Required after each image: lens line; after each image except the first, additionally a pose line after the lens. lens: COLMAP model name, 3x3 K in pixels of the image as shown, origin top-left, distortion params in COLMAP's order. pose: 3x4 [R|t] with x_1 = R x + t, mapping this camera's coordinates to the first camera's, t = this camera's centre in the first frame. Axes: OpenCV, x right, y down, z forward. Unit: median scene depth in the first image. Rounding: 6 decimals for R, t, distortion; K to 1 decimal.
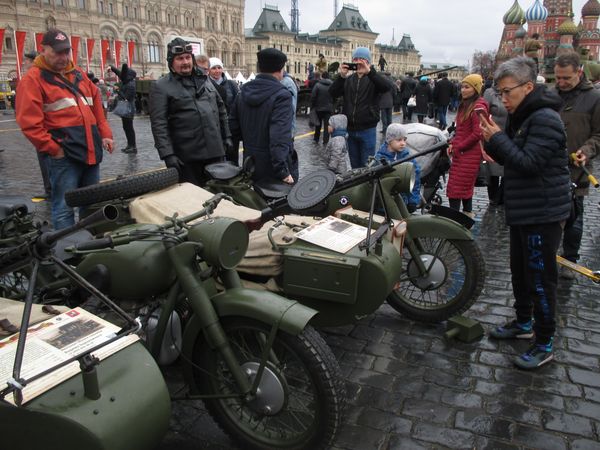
lens RADIAL K [[522.9, 0, 300.4], [0, 522.9, 221.6], [0, 0, 1]] dist [-0.053567, 0.018545]
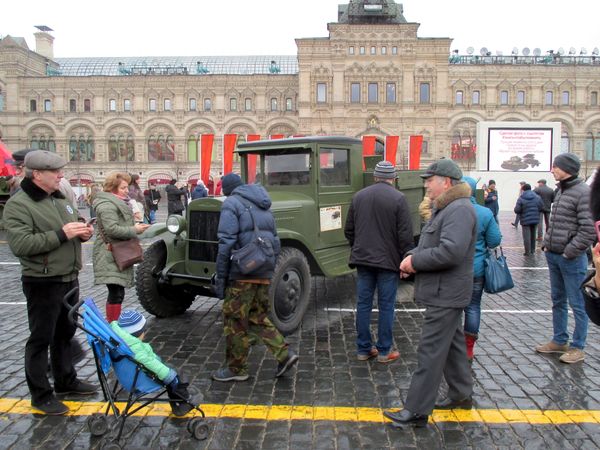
lens RADIAL K [[522.9, 0, 298.6], [0, 522.9, 226.1], [0, 0, 1]] dist [-0.053567, 0.018545]
pose [[0.347708, 0.073800, -0.934694, 0.168371], [-0.250123, 0.968072, -0.016611, -0.073051], [0.903625, 0.239564, 0.355065, 0.276596]]
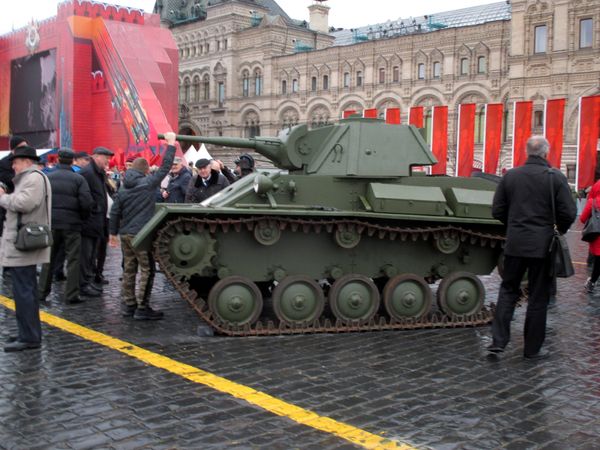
lens RADIAL K [[718.4, 0, 297.8], [0, 718.4, 225.9], [0, 0, 1]] dist [-0.046144, 0.000000]
pose [[-0.404471, 0.071650, -0.911740, 0.203728], [-0.242686, 0.952777, 0.182536, -0.161485], [0.881763, 0.295097, -0.367983, 0.578710]]
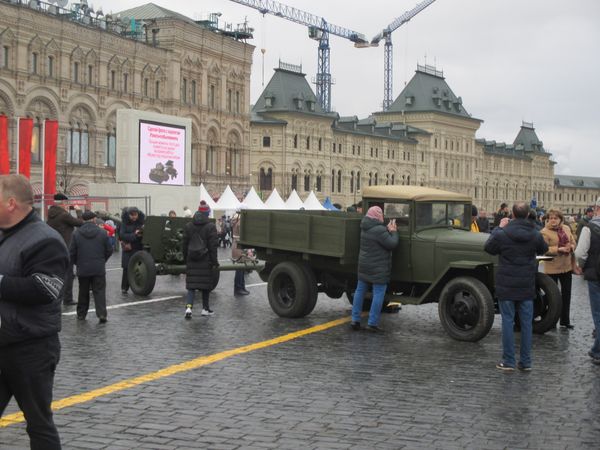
lens RADIAL K [[993.8, 0, 301.6], [0, 993.8, 230.1], [0, 0, 1]] dist [-0.110095, 0.000000]
pose [[0.999758, 0.016305, 0.014763, -0.053004], [-0.012361, 0.971660, -0.236057, -0.019855], [-0.018194, 0.235818, 0.971627, 0.070298]]
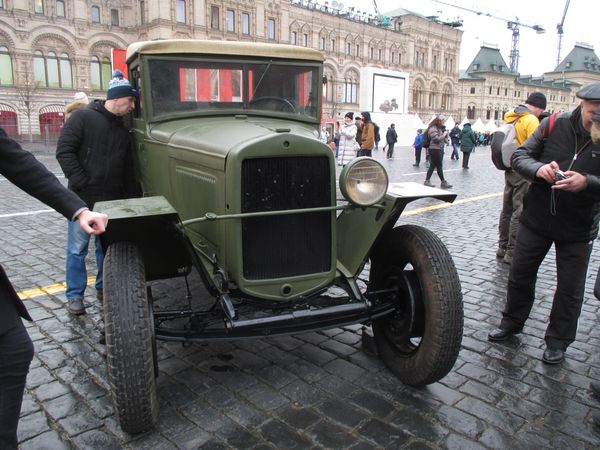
lens RADIAL K [[489.2, 0, 312.0], [0, 489.2, 220.4], [0, 0, 1]] dist [-0.046086, 0.015695]
pose [[0.933641, 0.086125, -0.347702, -0.025840], [-0.111765, 0.992248, -0.054331, -0.037956], [0.340327, 0.089586, 0.936030, 0.145319]]
